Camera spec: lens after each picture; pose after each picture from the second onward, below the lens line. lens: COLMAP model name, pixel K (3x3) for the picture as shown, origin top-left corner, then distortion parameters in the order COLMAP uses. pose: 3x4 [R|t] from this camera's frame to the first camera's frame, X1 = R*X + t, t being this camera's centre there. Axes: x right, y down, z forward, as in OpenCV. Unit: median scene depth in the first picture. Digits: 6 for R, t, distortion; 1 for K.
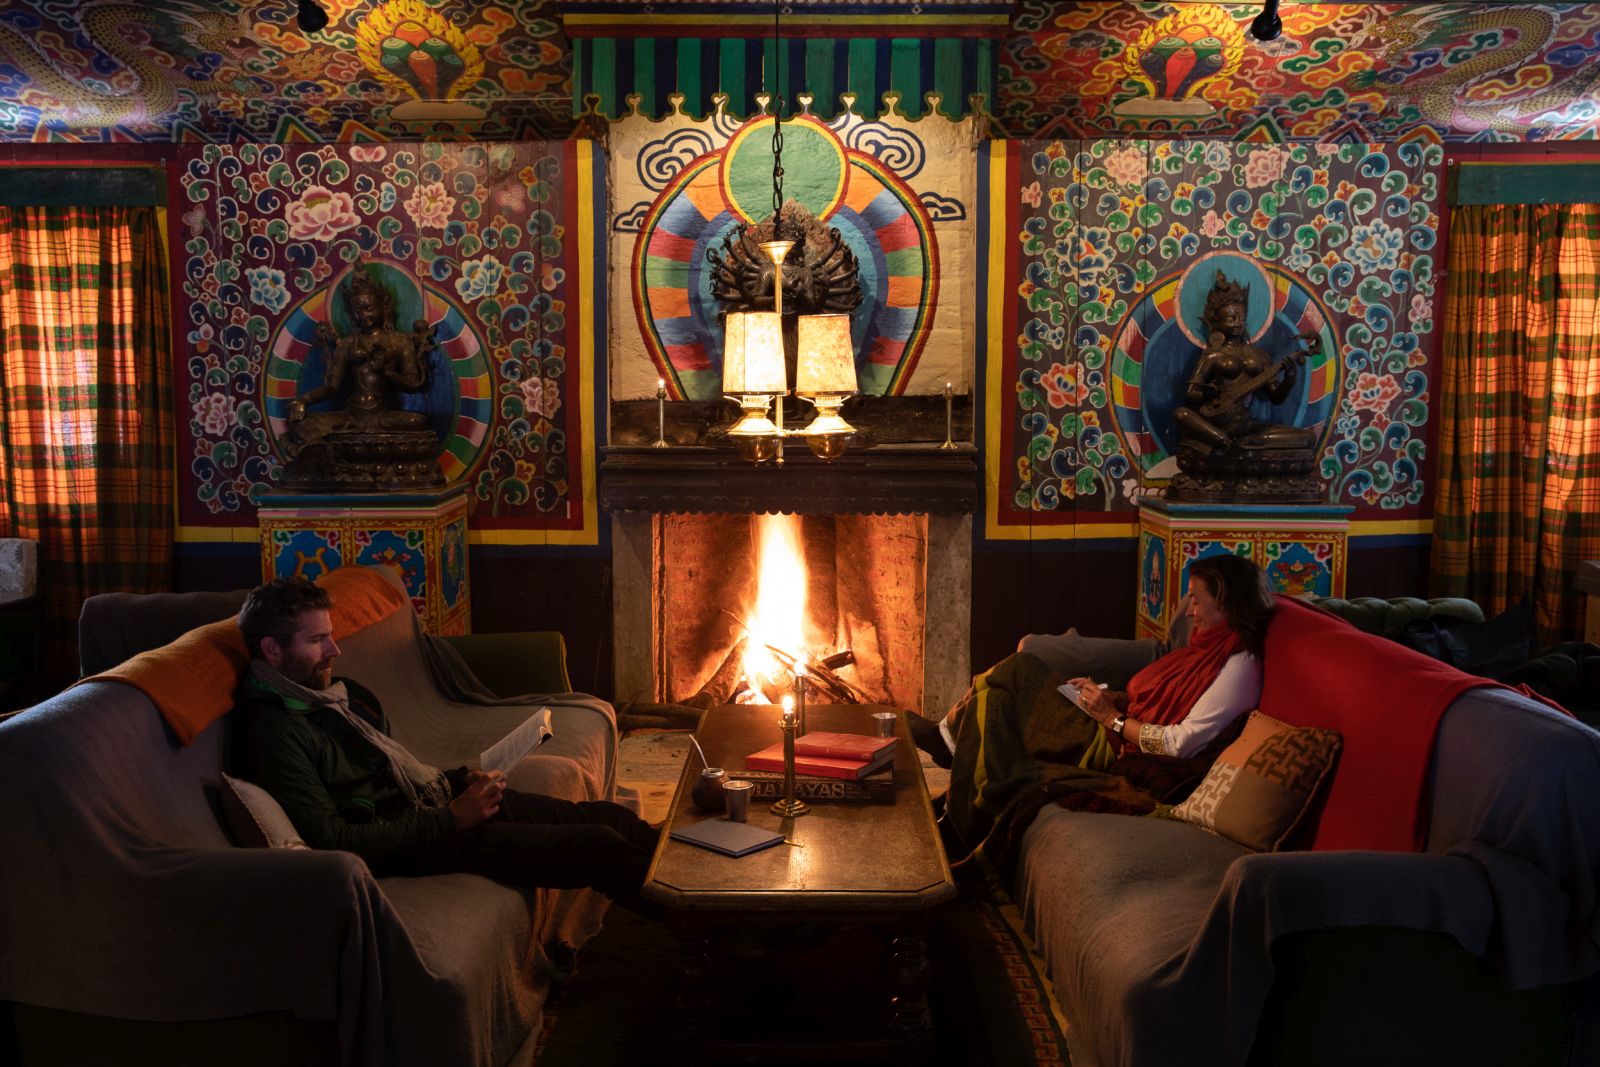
lens RADIAL K [[1518.3, 0, 799.3], [0, 1518.3, 528.0], [0, 0, 1]] dist [0.003627, 0.000000]
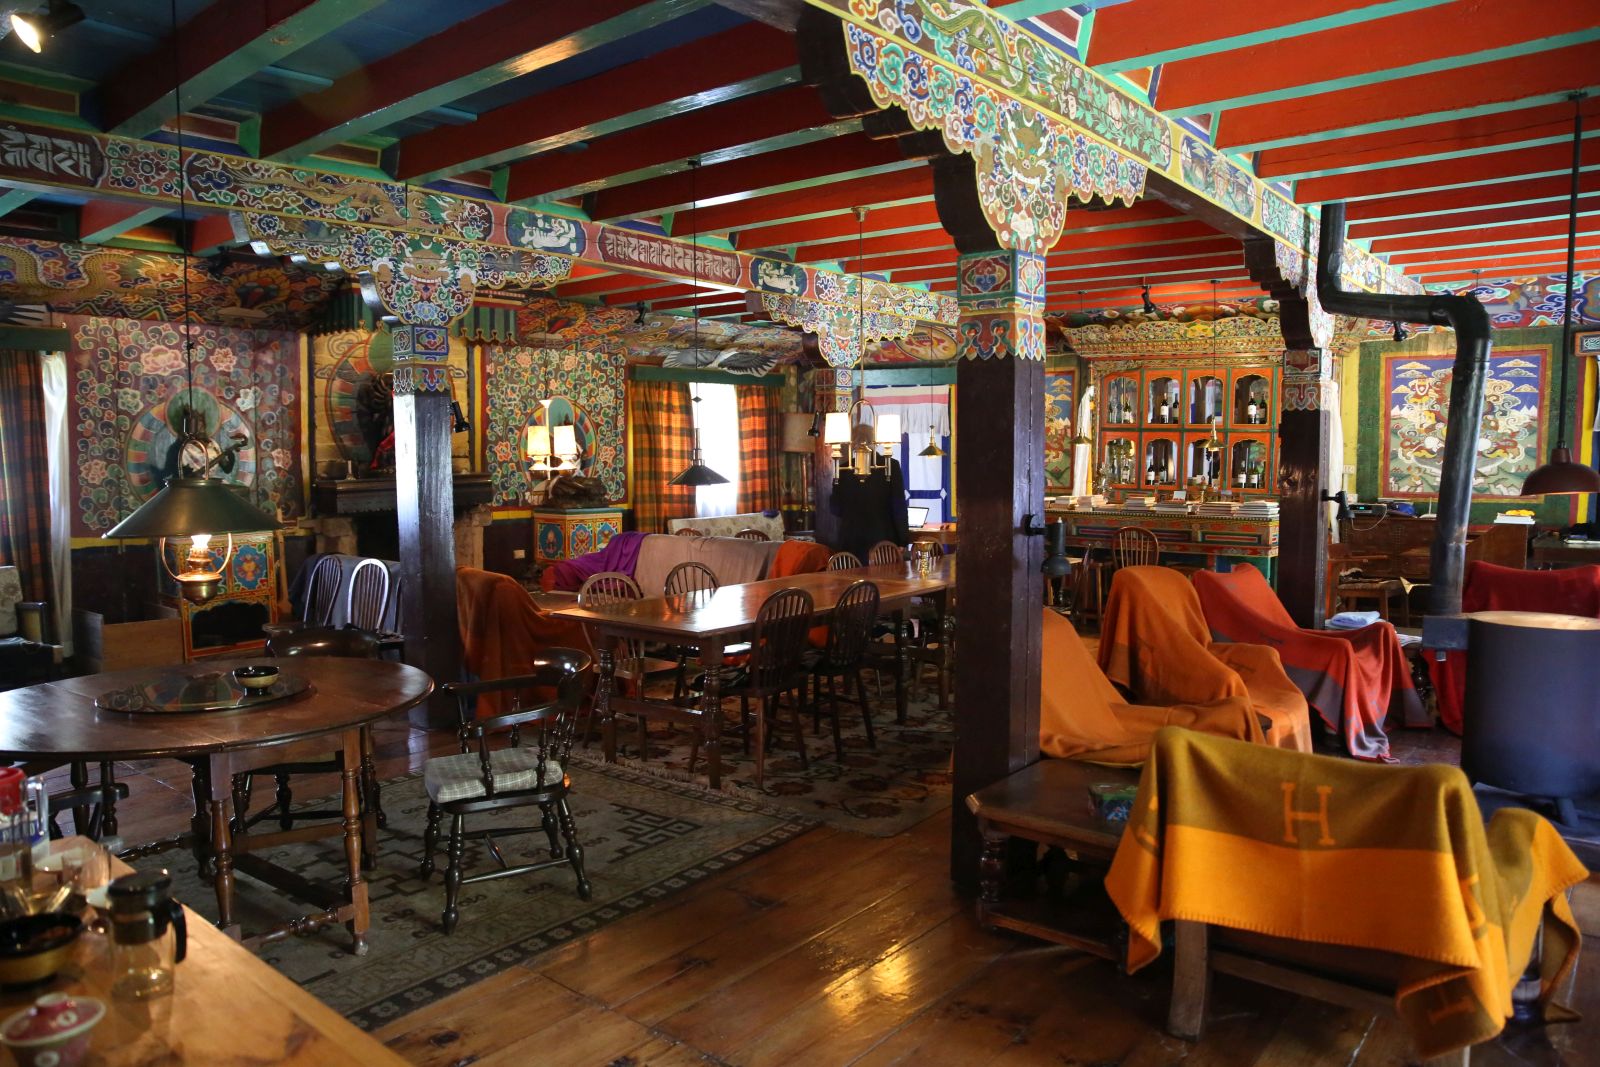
lens RADIAL K [[1097.5, 0, 799.6], [0, 1097.5, 532.1], [0, 0, 1]] dist [-0.004509, -0.000825]
pose [[0.640393, -0.062838, 0.765472, -0.831968], [0.078283, 0.996797, 0.016336, 0.035855], [-0.764047, 0.049462, 0.643262, -0.410867]]
